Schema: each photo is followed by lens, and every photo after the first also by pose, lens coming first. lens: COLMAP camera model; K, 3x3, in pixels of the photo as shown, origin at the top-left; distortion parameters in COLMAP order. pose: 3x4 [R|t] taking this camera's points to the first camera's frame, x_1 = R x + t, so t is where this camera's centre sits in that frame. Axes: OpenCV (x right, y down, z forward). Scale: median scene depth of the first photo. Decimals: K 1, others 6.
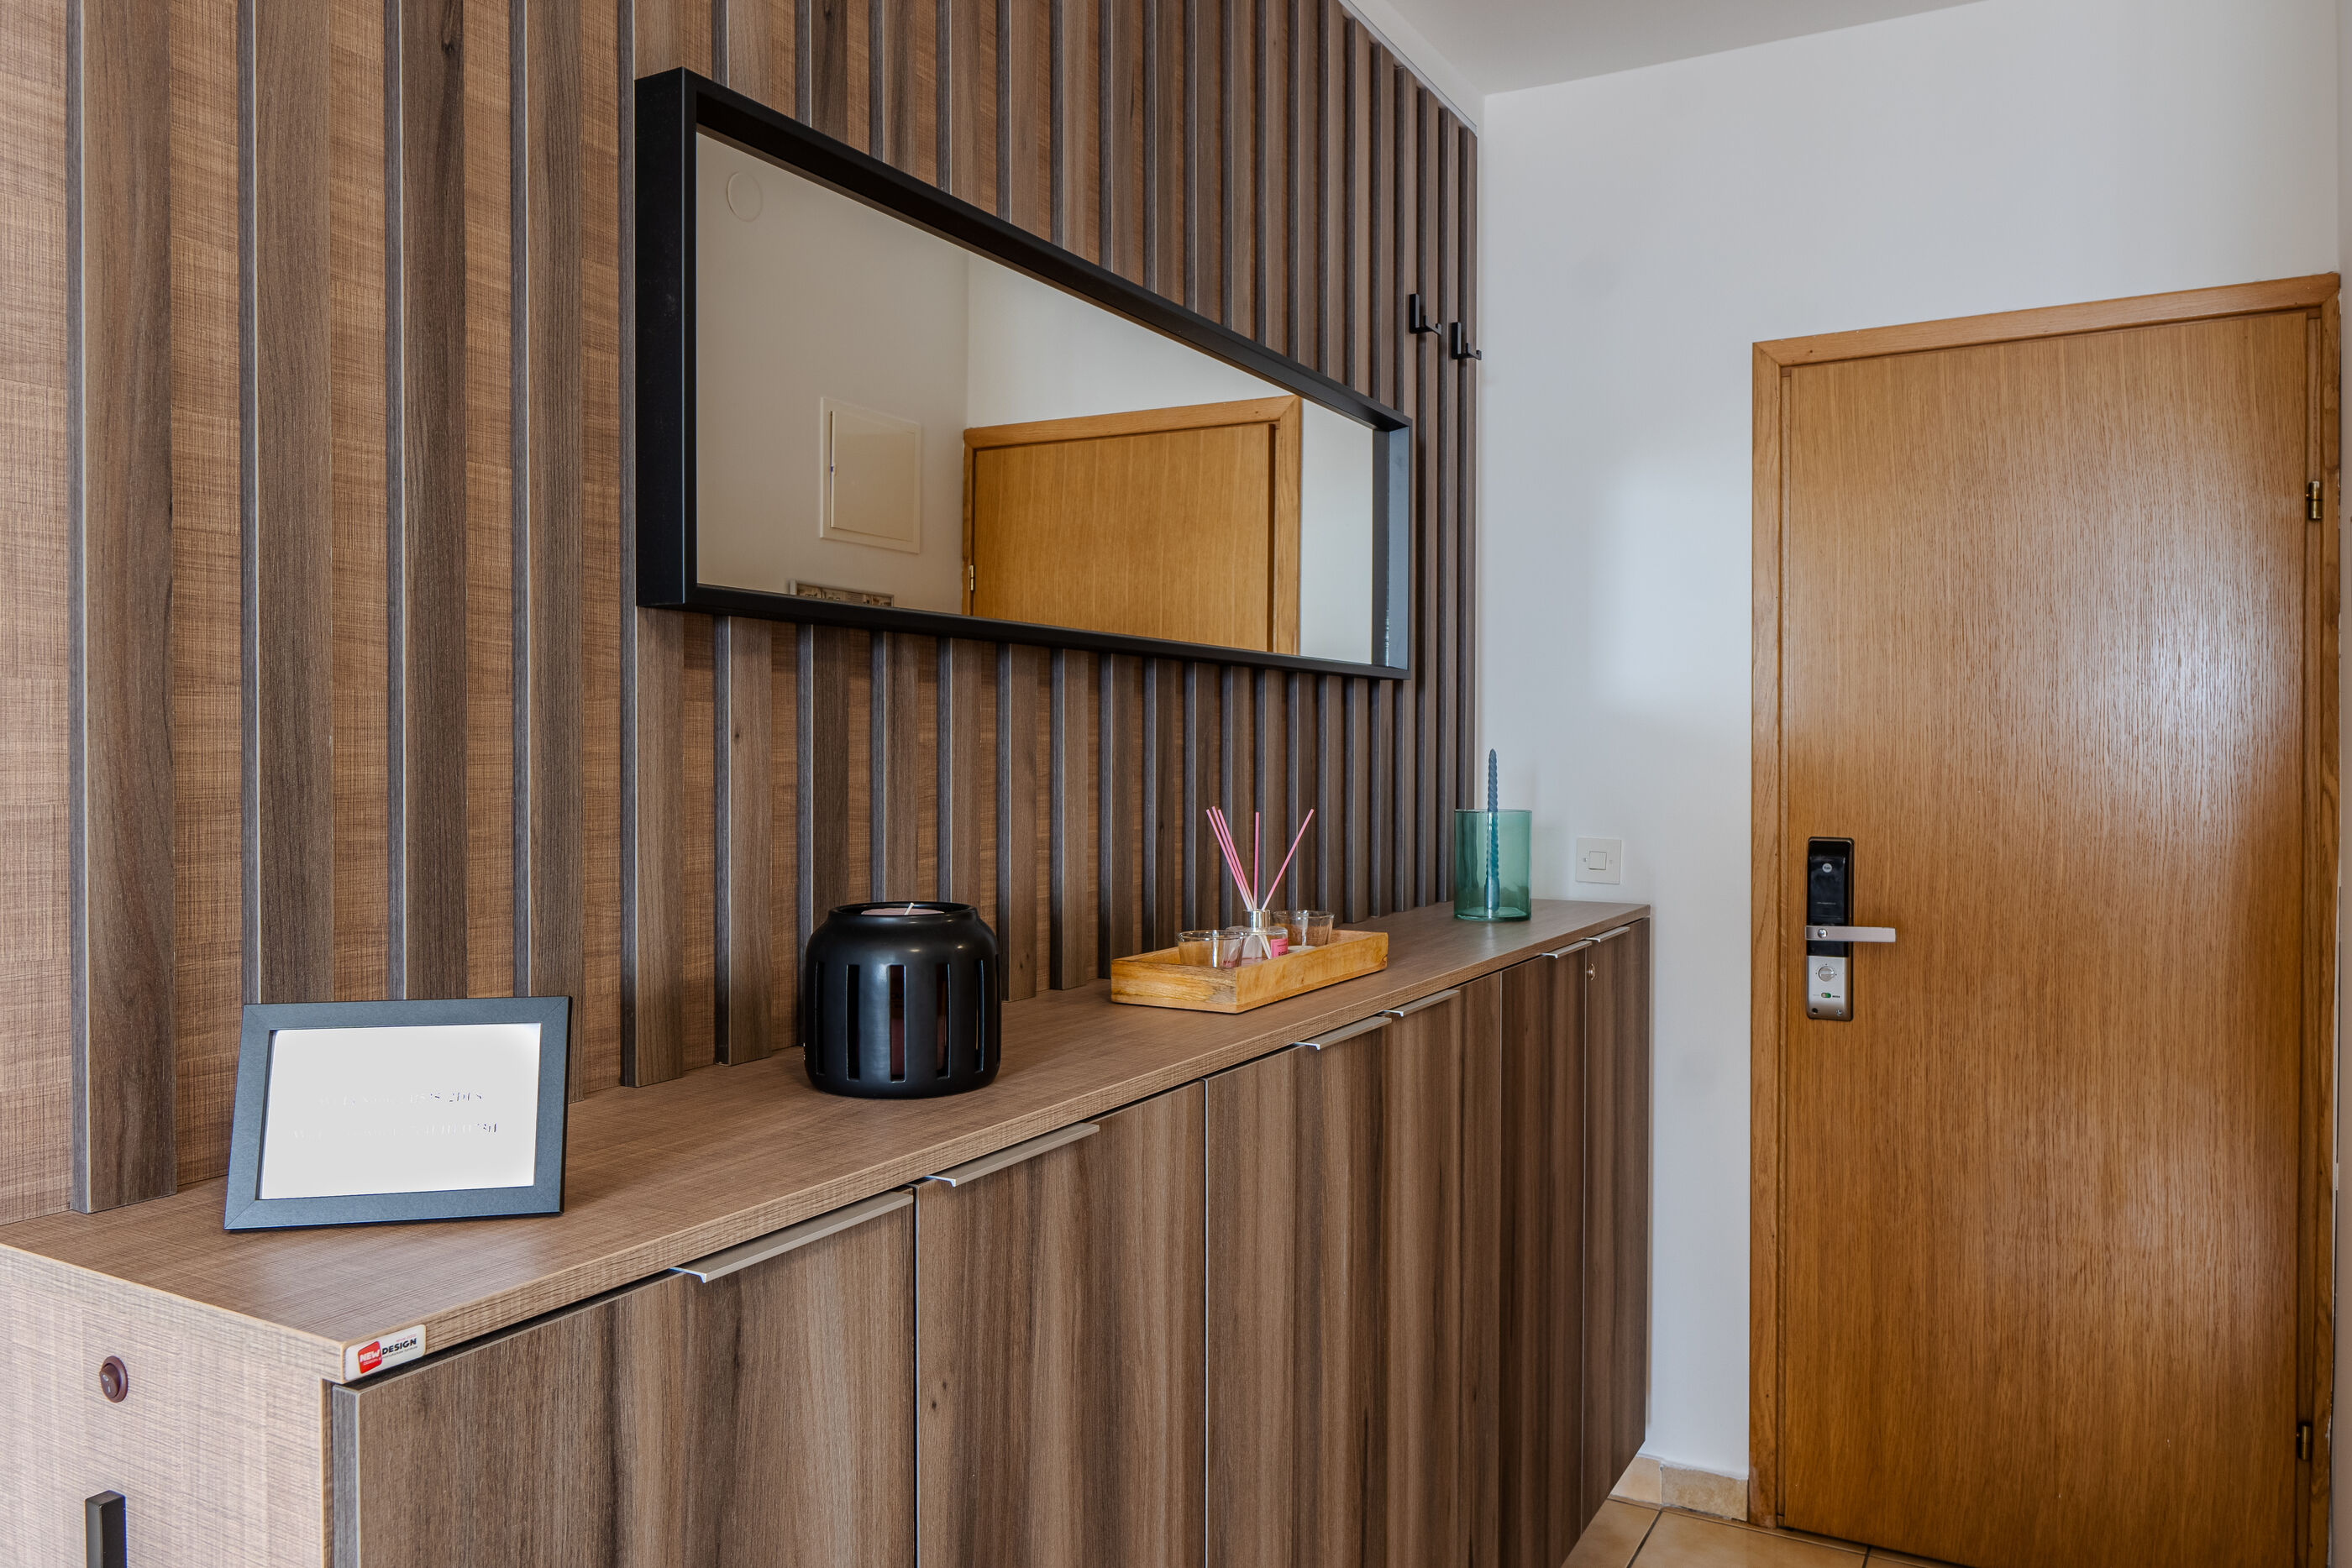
lens RADIAL K [[1633.7, 0, 1191.7], [0, 1633.7, 778.2], [0, 0, 1]] dist [-0.000611, -0.005875]
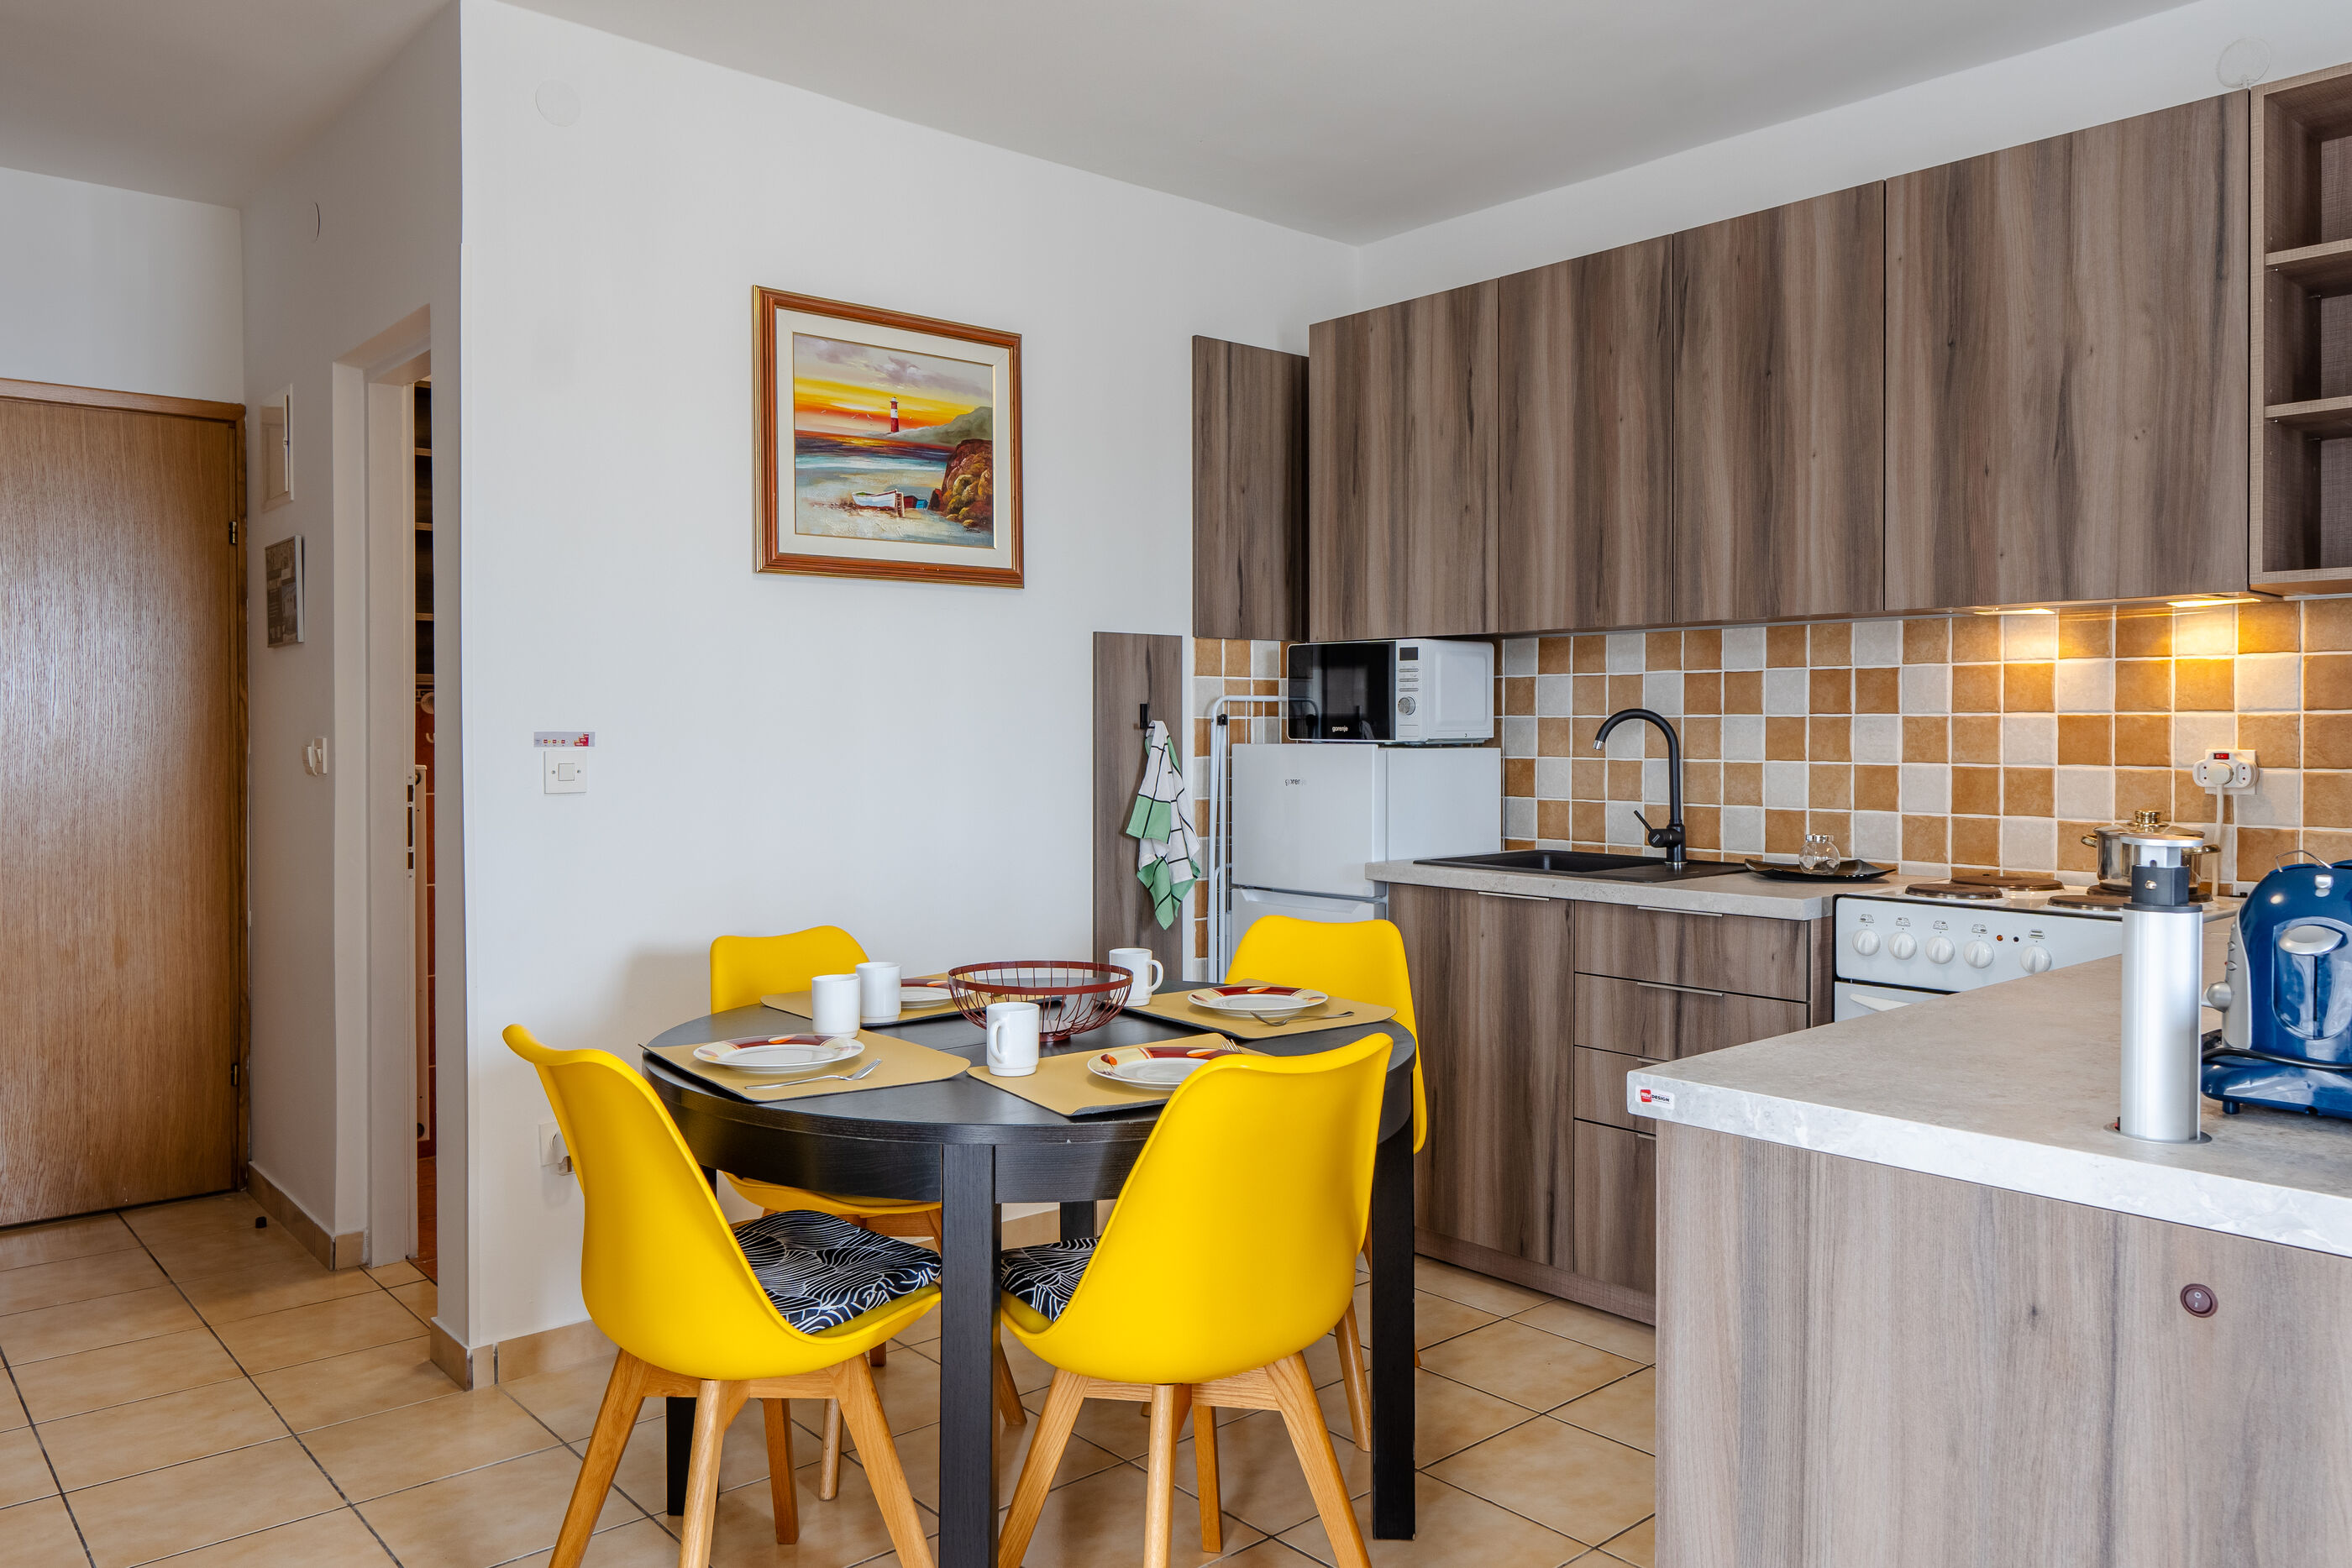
lens RADIAL K [[1697.4, 0, 1149.1], [0, 1697.4, 737.9], [0, 0, 1]] dist [-0.002953, -0.000889]
pose [[0.348024, -0.006521, 0.937463, -0.637820], [0.013962, 0.999901, 0.001772, 0.056707], [-0.937382, 0.012472, 0.348081, -0.519377]]
